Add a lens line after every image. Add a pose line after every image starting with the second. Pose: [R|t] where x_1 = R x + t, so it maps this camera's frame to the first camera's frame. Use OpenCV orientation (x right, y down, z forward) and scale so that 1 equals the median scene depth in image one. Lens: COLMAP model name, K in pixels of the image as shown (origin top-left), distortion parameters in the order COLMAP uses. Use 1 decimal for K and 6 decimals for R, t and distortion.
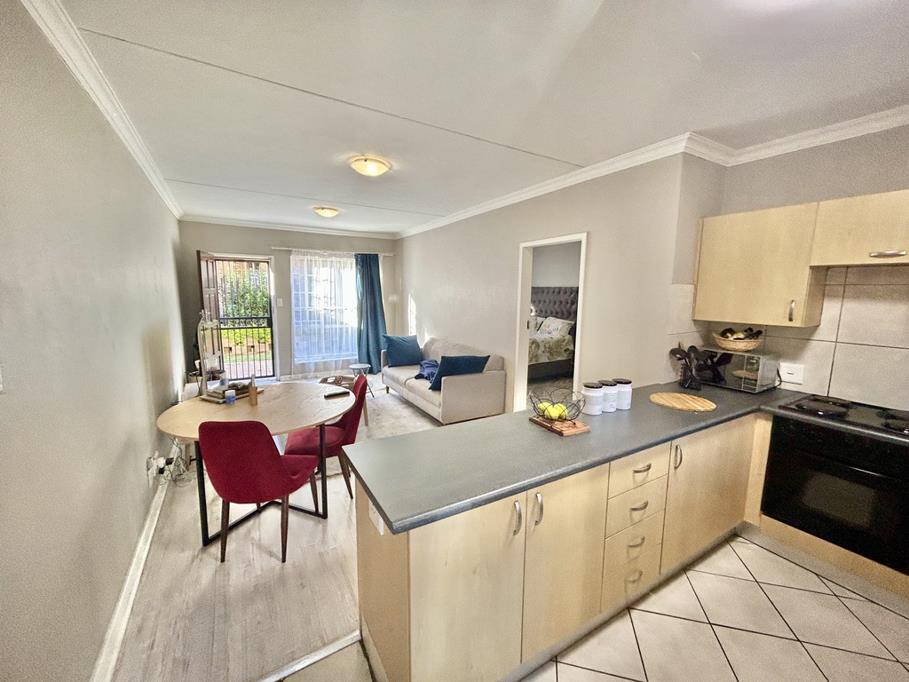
lens RADIAL K [[368.7, 0, 454.5], [0, 368.7, 341.0], [0, 0, 1]] dist [-0.002212, 0.000821]
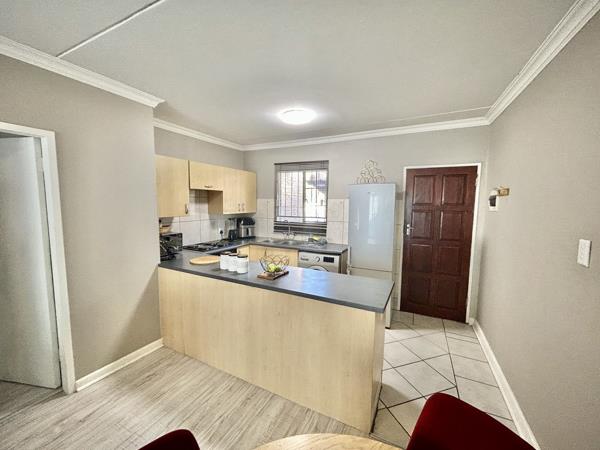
lens RADIAL K [[243.3, 0, 300.0], [0, 243.3, 225.0], [0, 0, 1]] dist [-0.002212, 0.000821]
pose [[-0.541149, -0.096659, 0.835353, -0.342841], [0.098210, 0.979310, 0.176937, -0.095123], [-0.835172, 0.177789, -0.520460, 0.650986]]
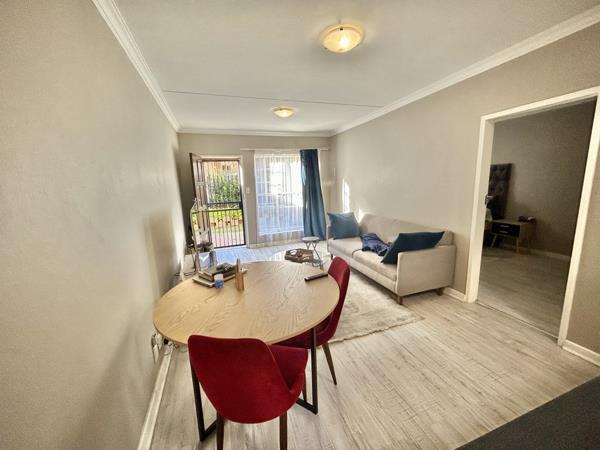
lens RADIAL K [[243.3, 0, 300.0], [0, 243.3, 225.0], [0, 0, 1]] dist [-0.002212, 0.000821]
pose [[0.978260, -0.014806, -0.206852, -0.155685], [0.024040, 0.998820, 0.042197, -0.016963], [0.205983, -0.046253, 0.977462, 0.248357]]
